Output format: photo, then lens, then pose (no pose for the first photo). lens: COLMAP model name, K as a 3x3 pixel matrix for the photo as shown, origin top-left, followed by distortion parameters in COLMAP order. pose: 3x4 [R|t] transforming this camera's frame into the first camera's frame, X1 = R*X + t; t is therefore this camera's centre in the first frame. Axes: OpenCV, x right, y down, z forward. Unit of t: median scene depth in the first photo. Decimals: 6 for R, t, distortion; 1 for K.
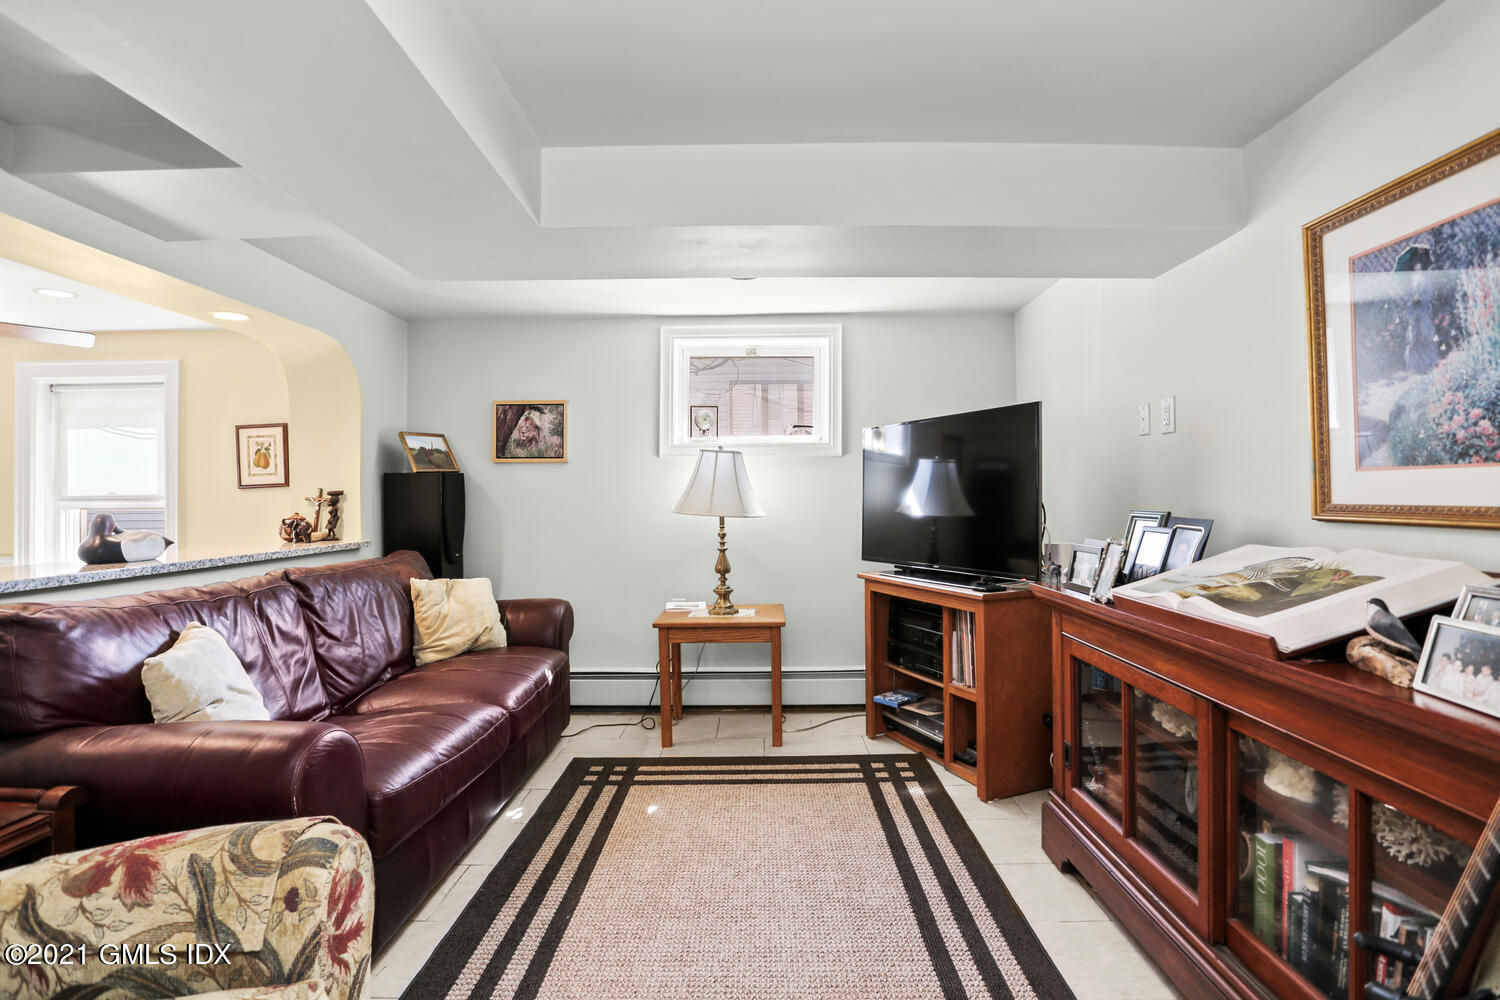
lens RADIAL K [[745.2, 0, 731.3], [0, 745.2, 486.8], [0, 0, 1]] dist [-0.062782, 0.026471]
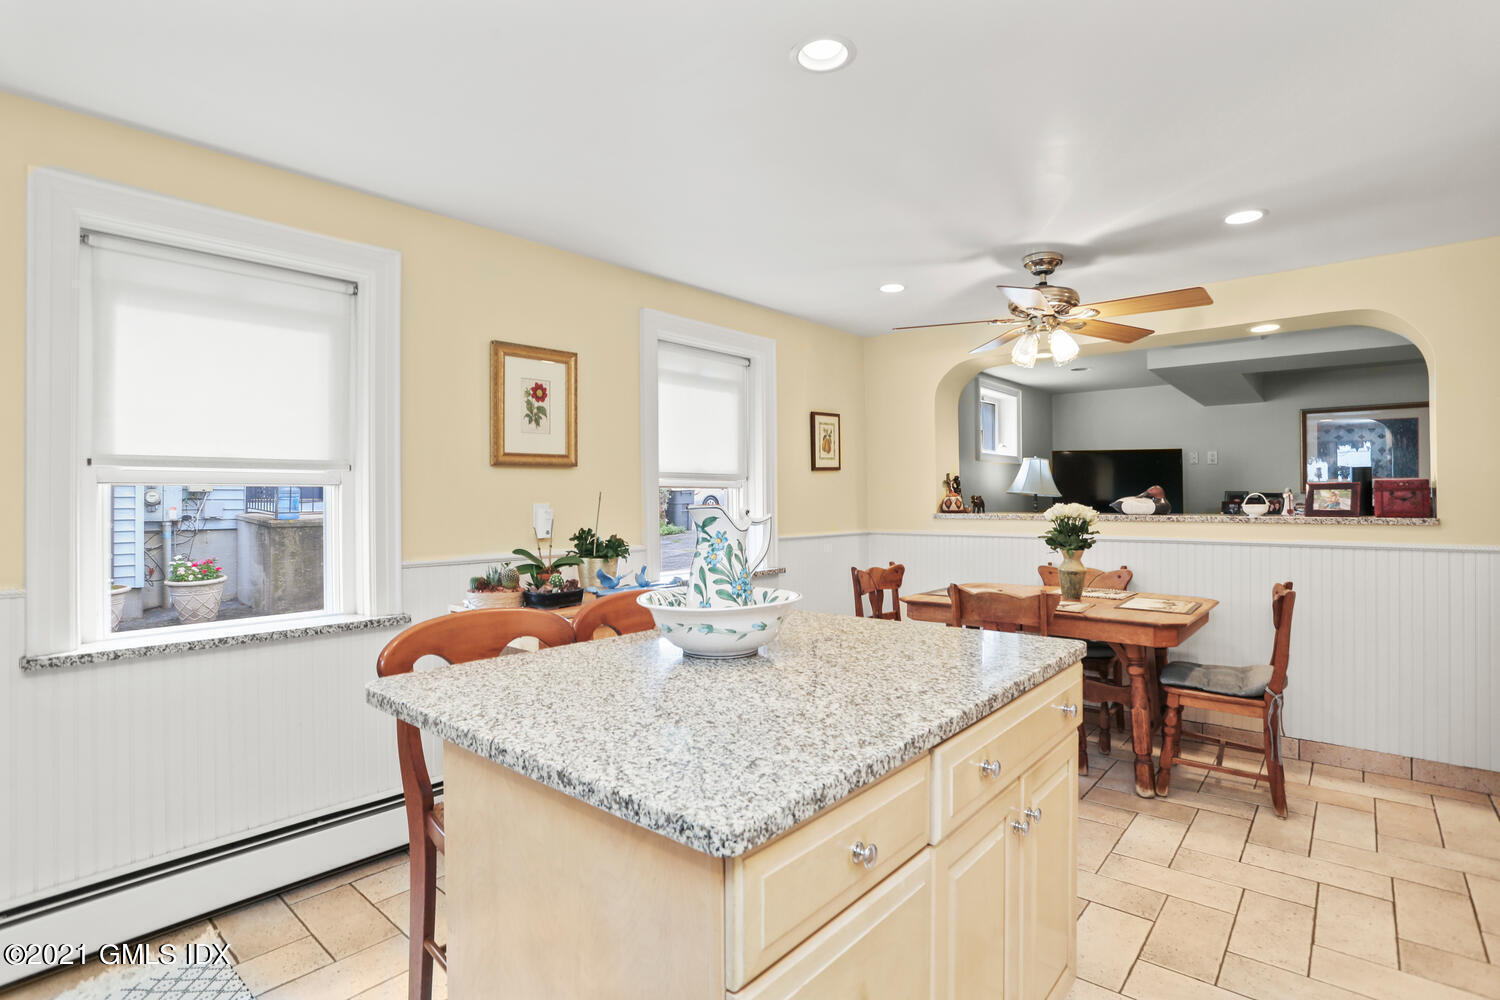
lens RADIAL K [[745.2, 0, 748.1], [0, 745.2, 490.8], [0, 0, 1]] dist [-0.062782, 0.026471]
pose [[0.638020, 0.012890, 0.769912, -1.809847], [-0.010724, 0.999912, -0.007854, 0.047428], [-0.769945, -0.003245, 0.638102, 0.434766]]
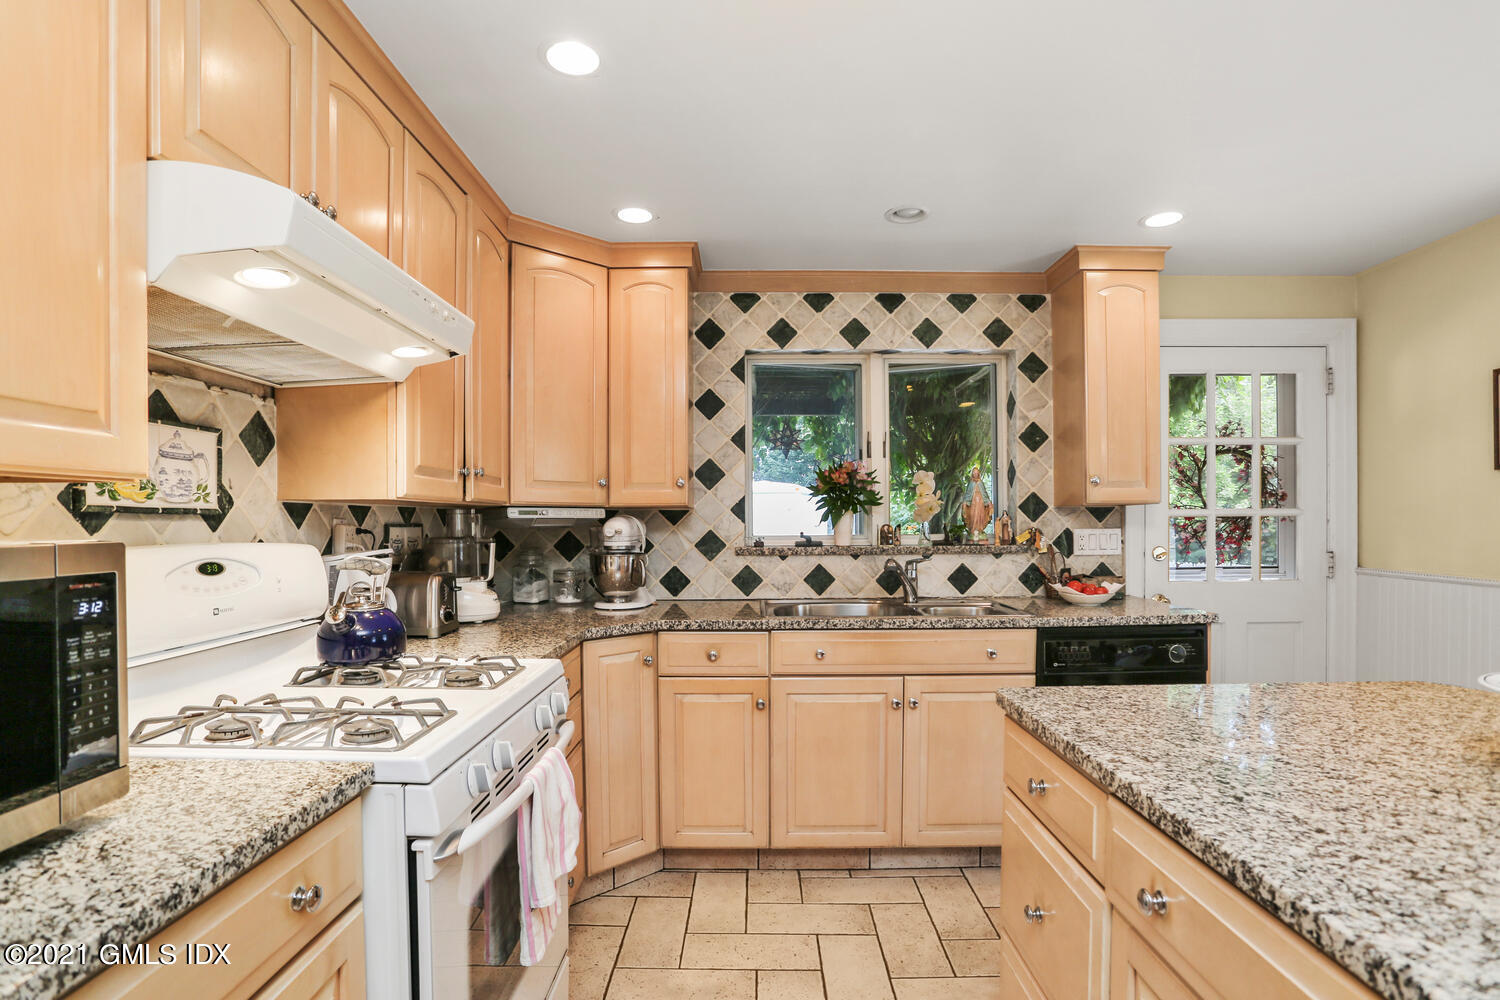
lens RADIAL K [[745.2, 0, 742.7], [0, 745.2, 537.0], [0, 0, 1]] dist [-0.062782, 0.026471]
pose [[0.001178, 0.028361, -0.999597, -1.225496], [0.020104, 0.999395, 0.028379, 0.043534], [0.999797, -0.020129, 0.000607, 0.433247]]
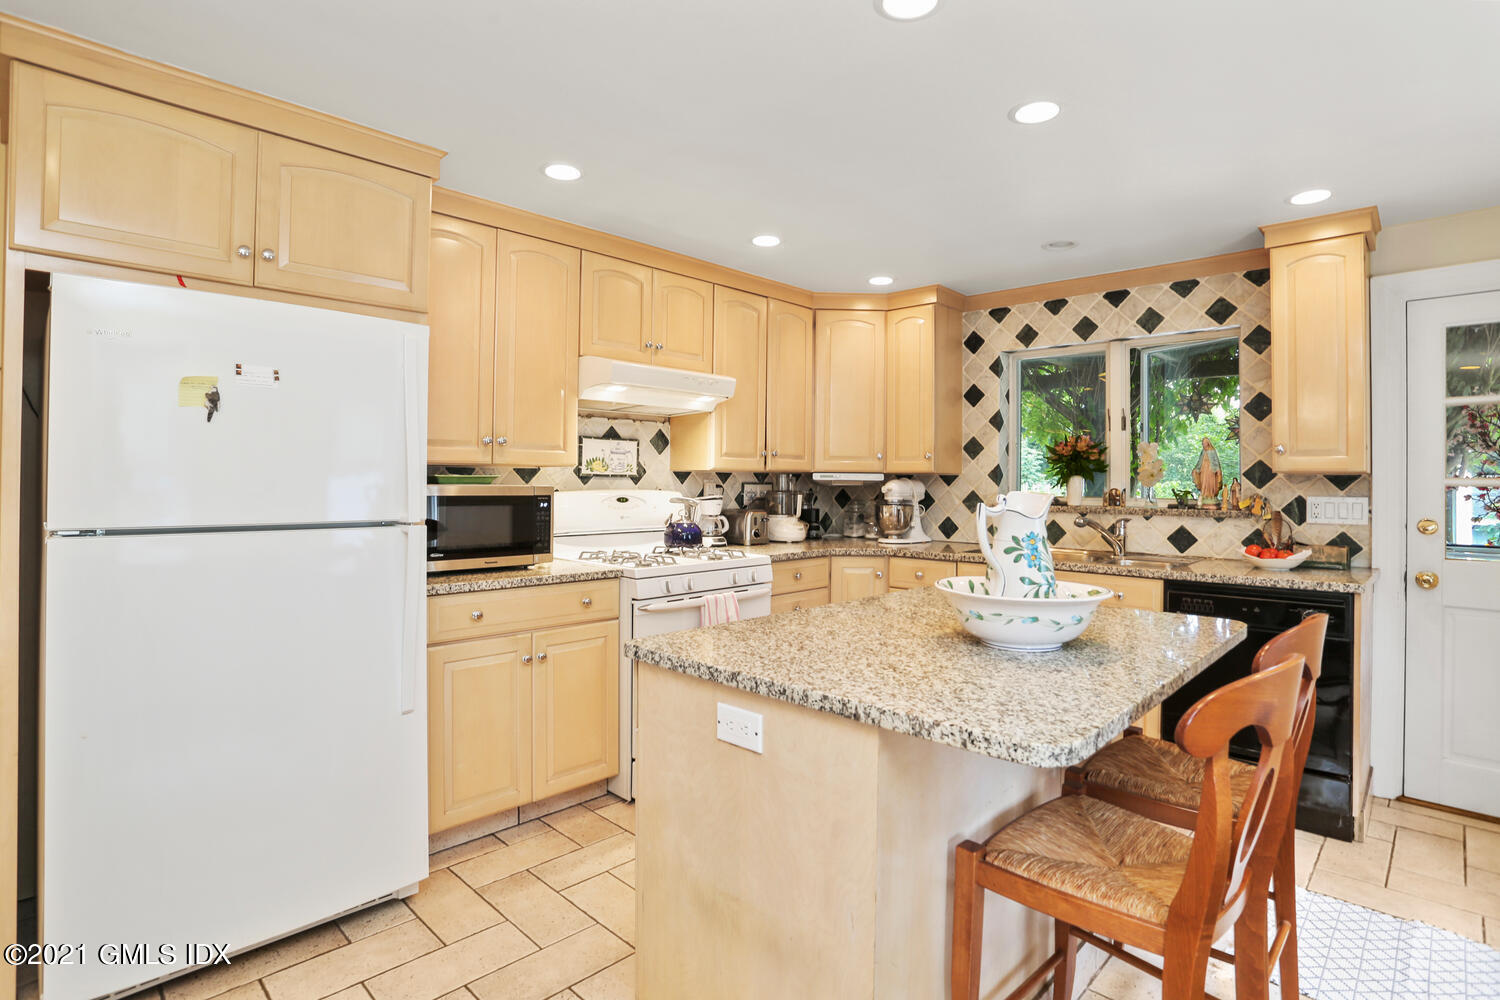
lens RADIAL K [[745.2, 0, 742.9], [0, 745.2, 486.9], [0, 0, 1]] dist [-0.062782, 0.026471]
pose [[-0.691075, 0.007616, -0.722742, -1.017526], [0.007556, 0.999966, 0.003312, 0.047471], [0.722743, -0.003172, -0.691110, 0.942966]]
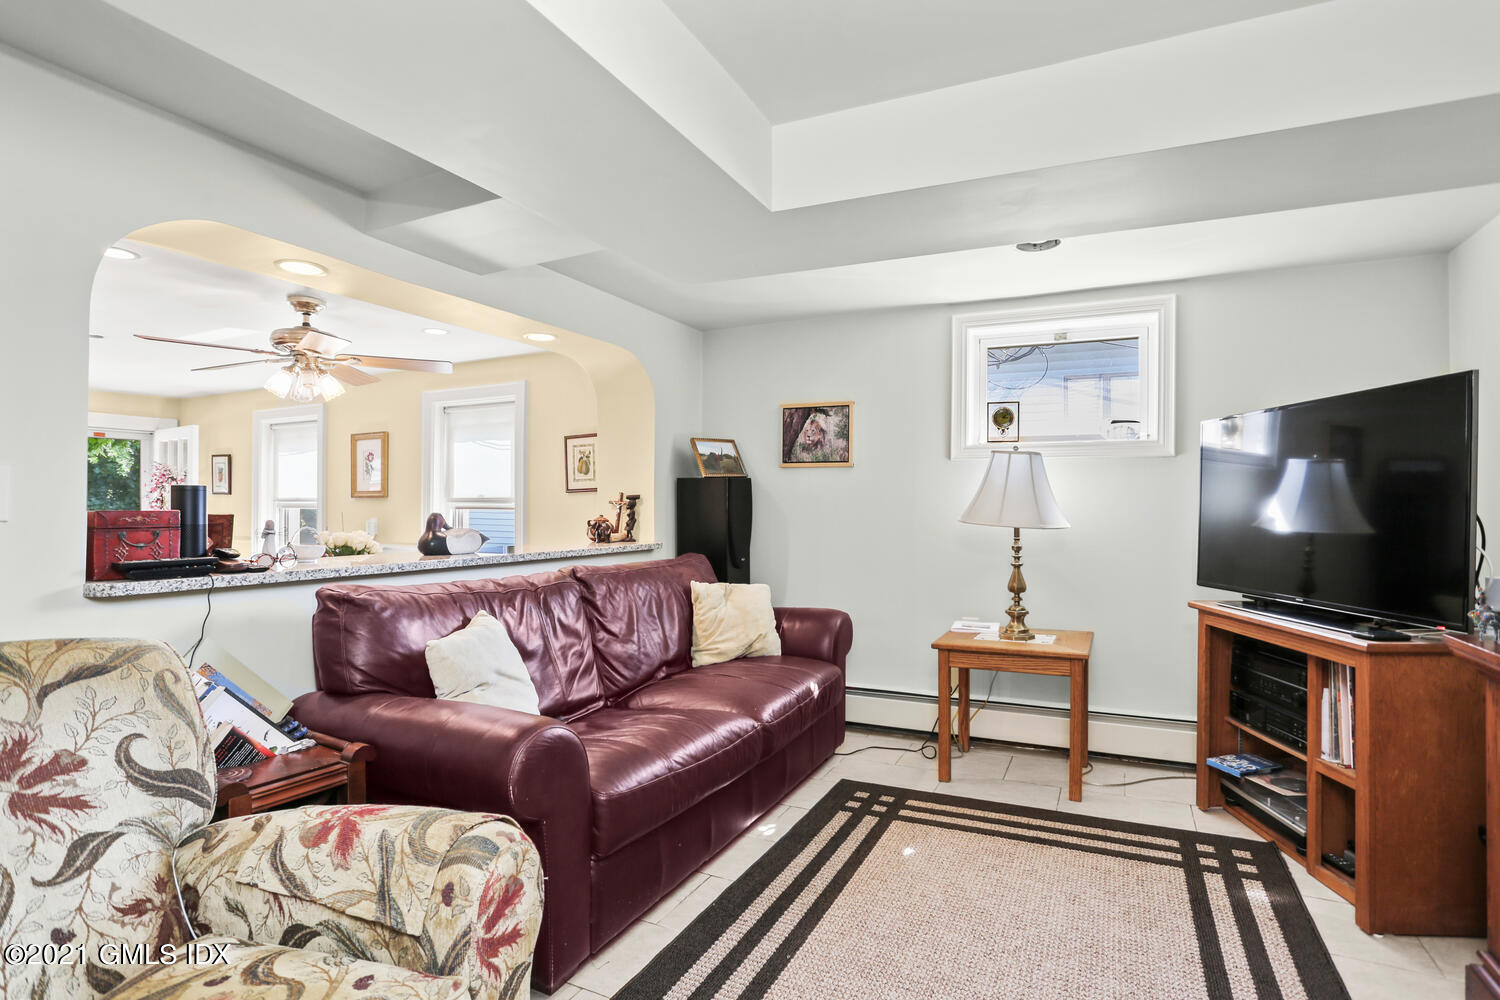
lens RADIAL K [[745.2, 0, 757.7], [0, 745.2, 497.9], [0, 0, 1]] dist [-0.062782, 0.026471]
pose [[0.907320, 0.007709, -0.420369, 0.083457], [-0.004779, 0.999956, 0.008023, 0.000326], [0.420413, -0.005270, 0.907318, 0.097147]]
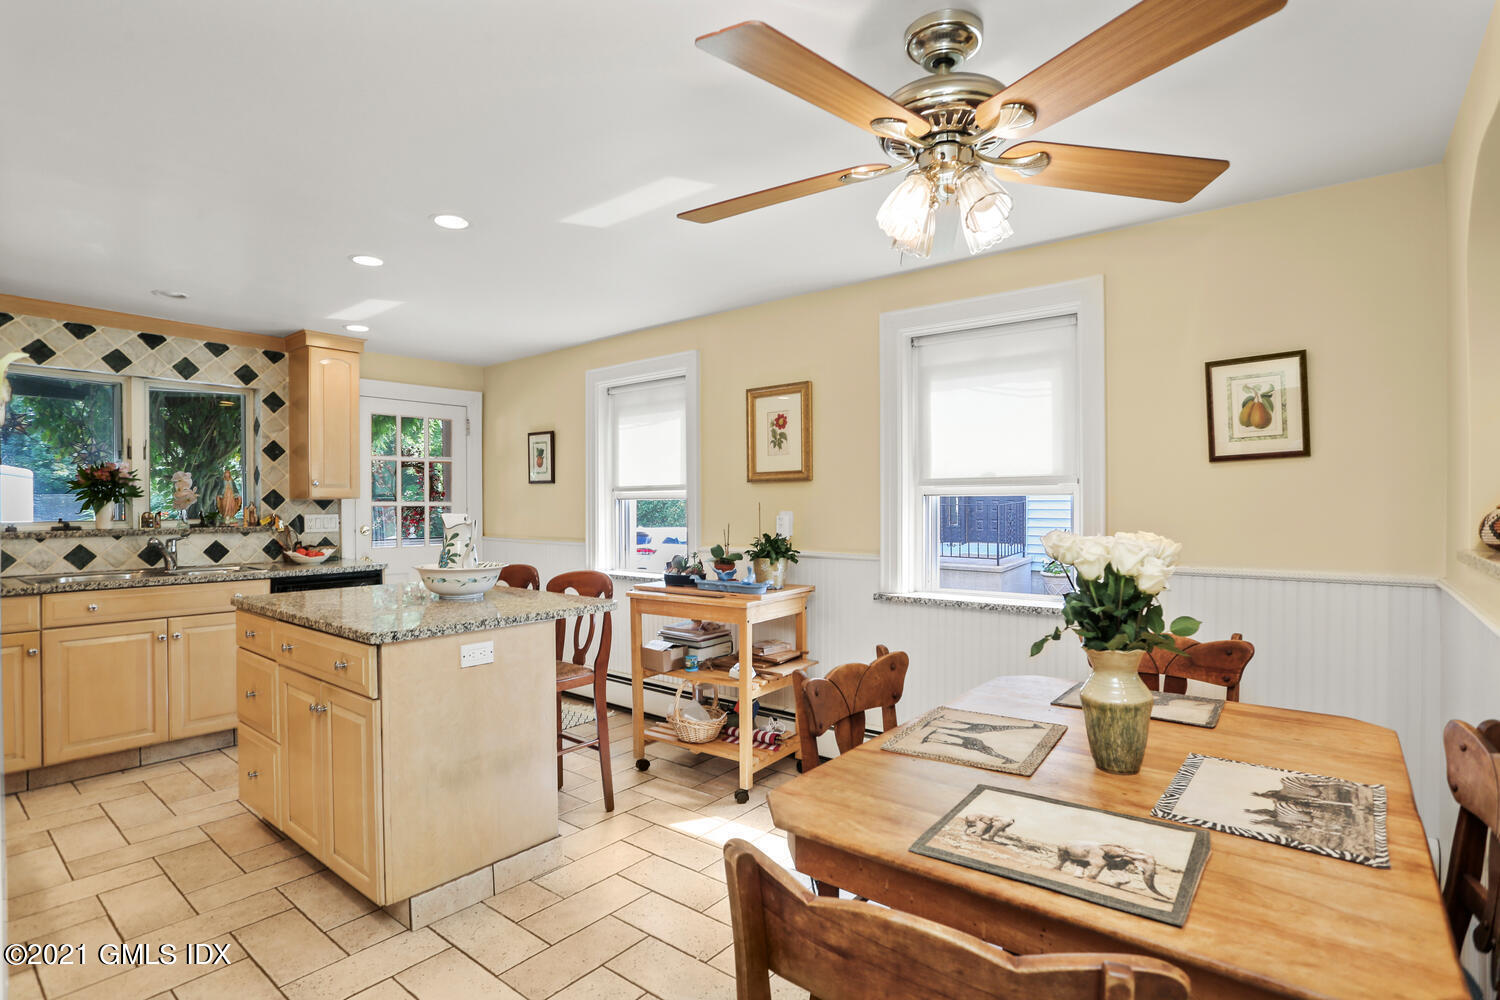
lens RADIAL K [[745.2, 0, 753.4], [0, 745.2, 507.8], [0, 0, 1]] dist [-0.062782, 0.026471]
pose [[0.791841, 0.009668, -0.610651, -0.693784], [0.004343, 0.999760, 0.021460, 0.030656], [0.610712, -0.019645, 0.791609, 0.295056]]
